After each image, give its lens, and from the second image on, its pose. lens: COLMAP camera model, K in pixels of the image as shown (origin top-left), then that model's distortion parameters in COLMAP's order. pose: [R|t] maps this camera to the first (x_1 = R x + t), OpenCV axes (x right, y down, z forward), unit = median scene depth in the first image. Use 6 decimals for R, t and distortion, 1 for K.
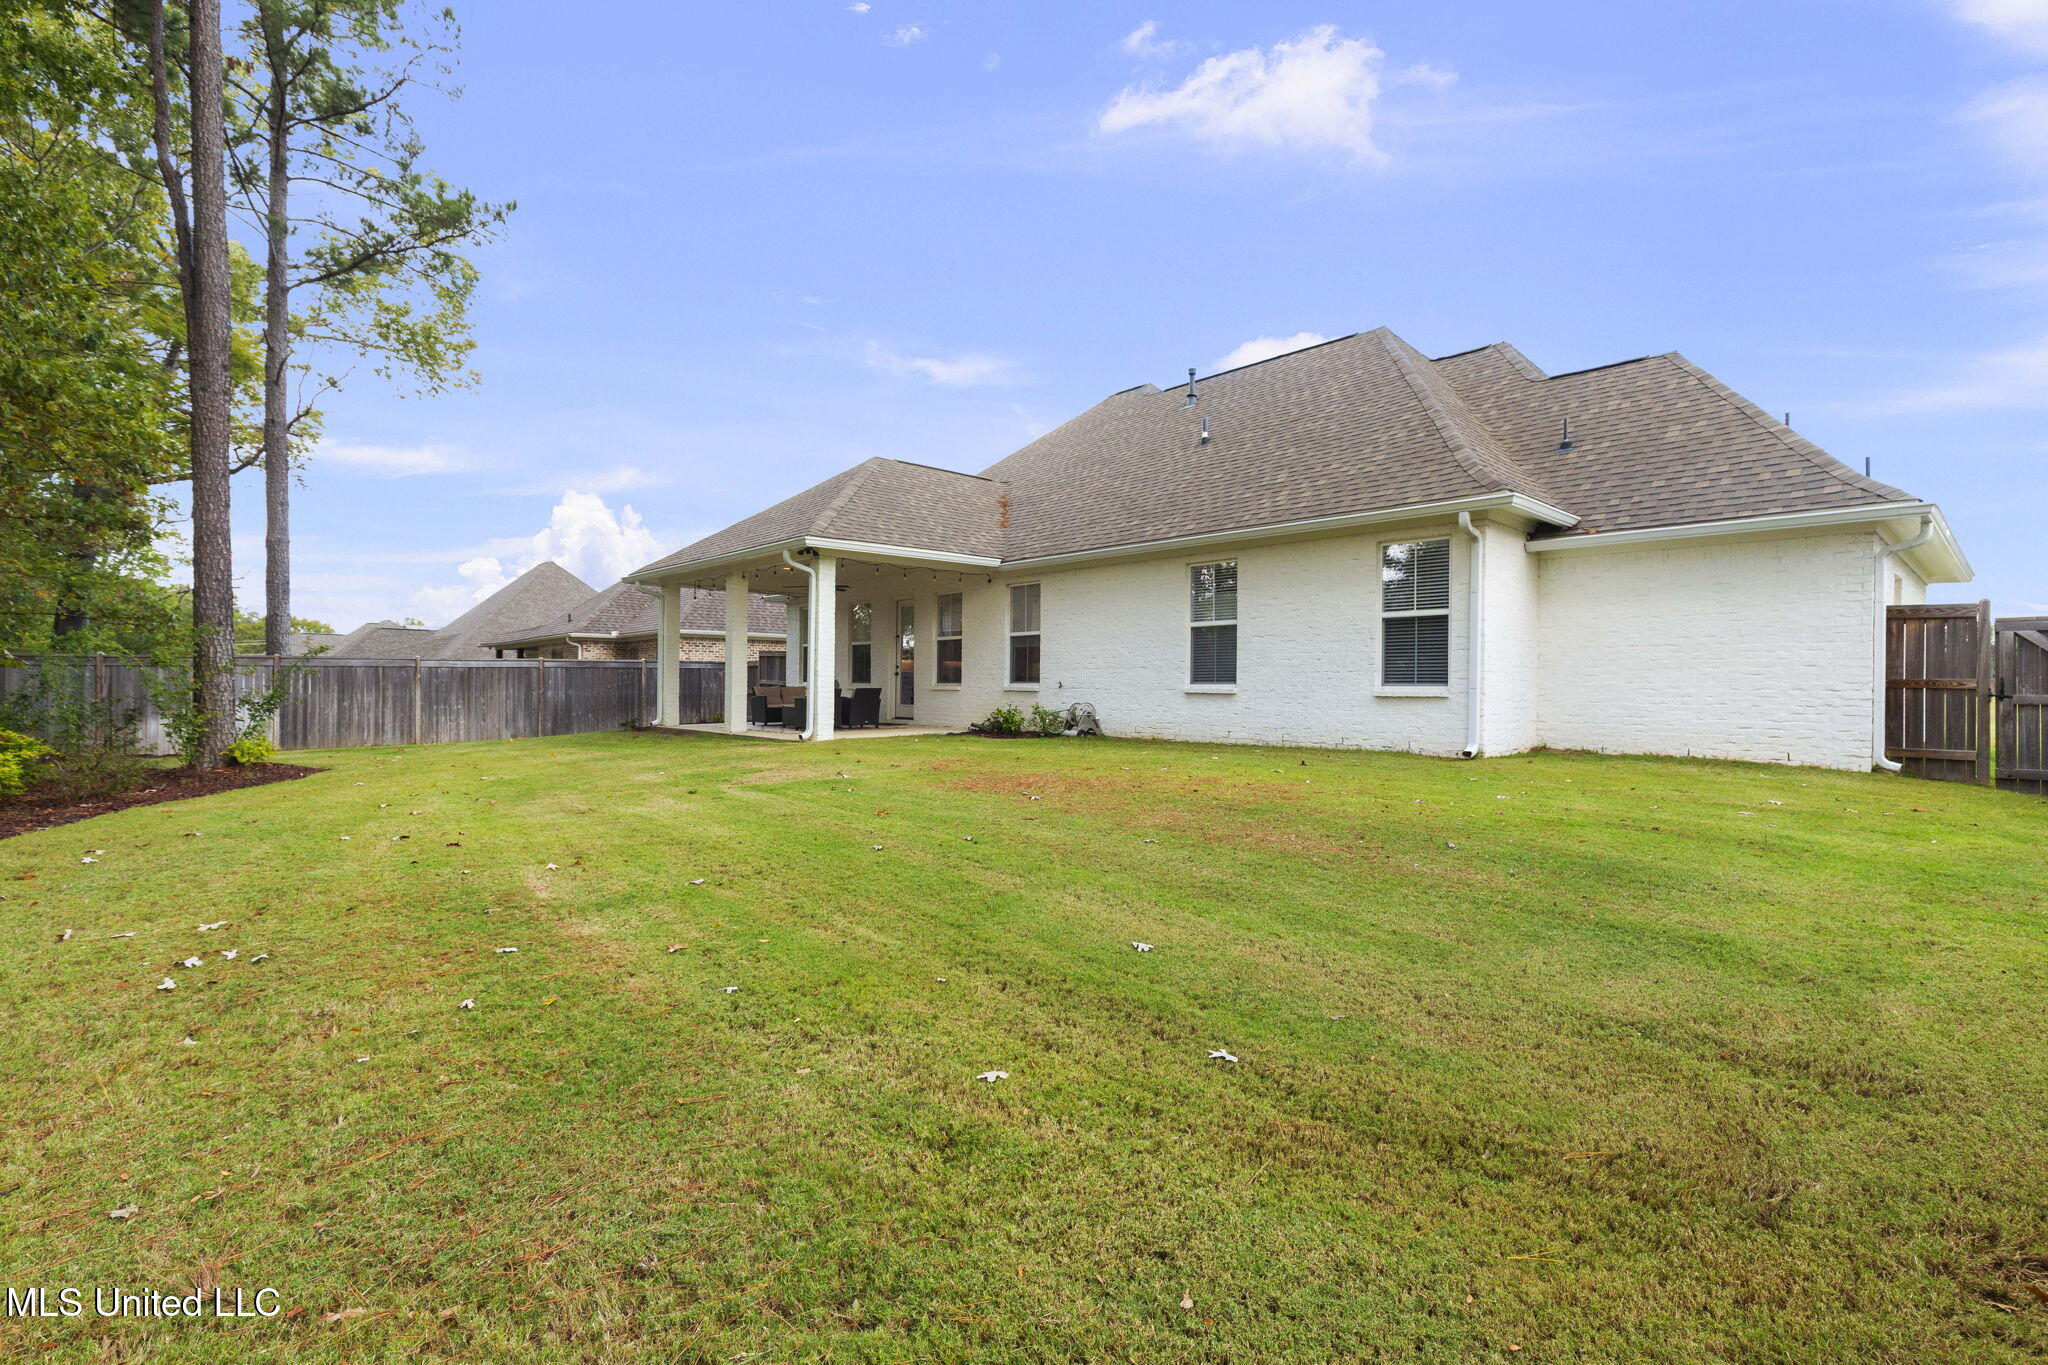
lens RADIAL K [[959.7, 0, 963.9], [0, 959.7, 692.3], [0, 0, 1]] dist [0.014862, 0.000109]
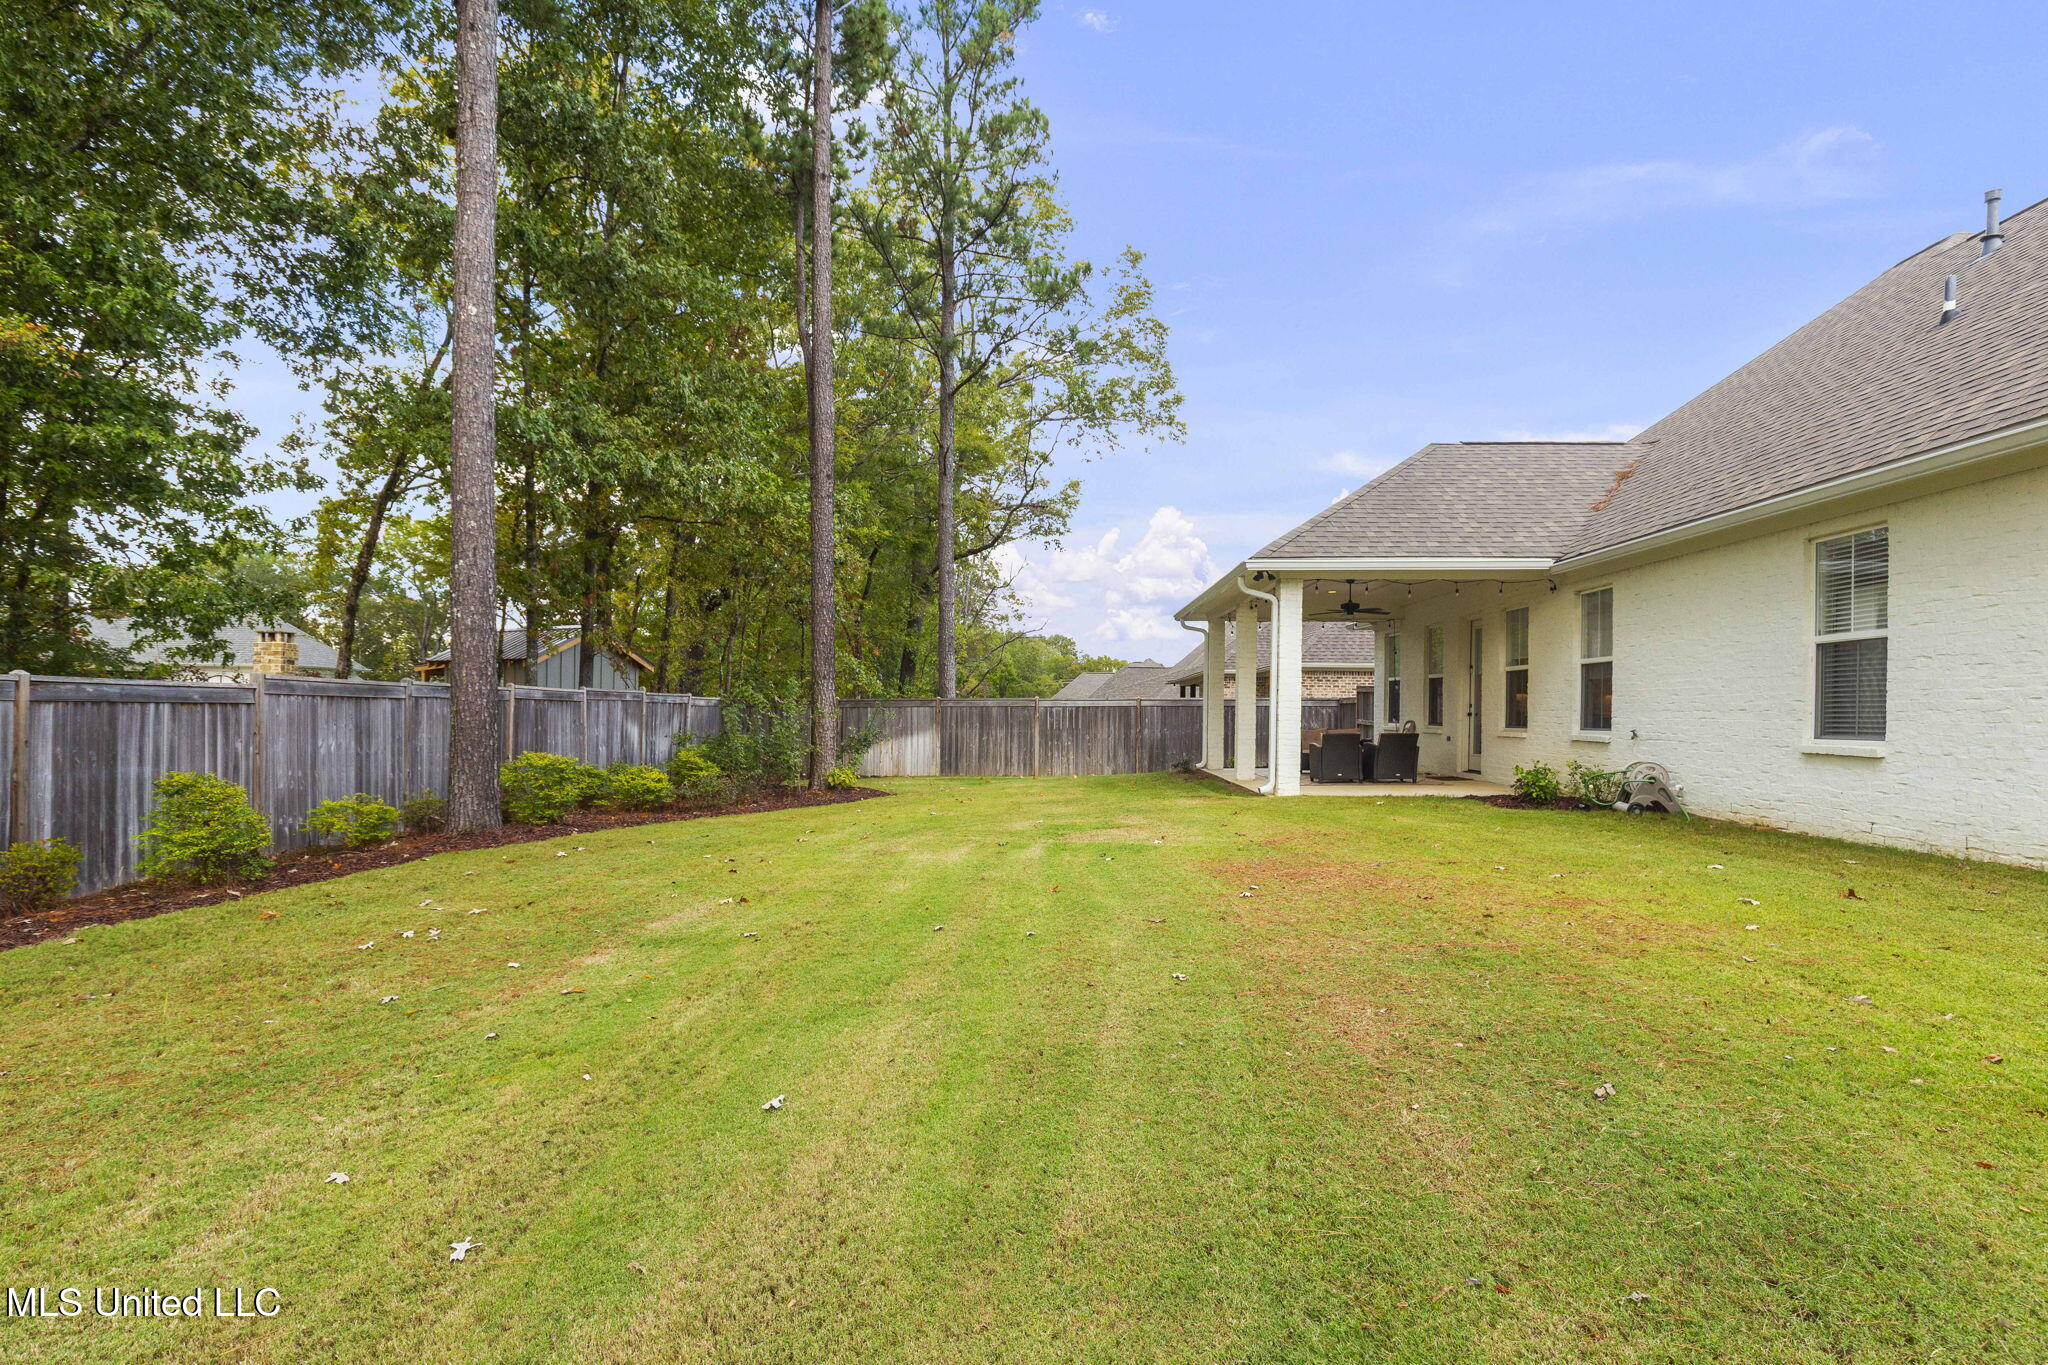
lens RADIAL K [[1006.4, 0, 968.9], [0, 1006.4, 713.6], [0, 0, 1]] dist [0.000283, -0.000861]
pose [[0.715305, 0.001221, -0.698812, 0.254701], [-0.008577, 0.999938, -0.007032, -0.012914], [0.698760, 0.011023, 0.715271, 0.156023]]
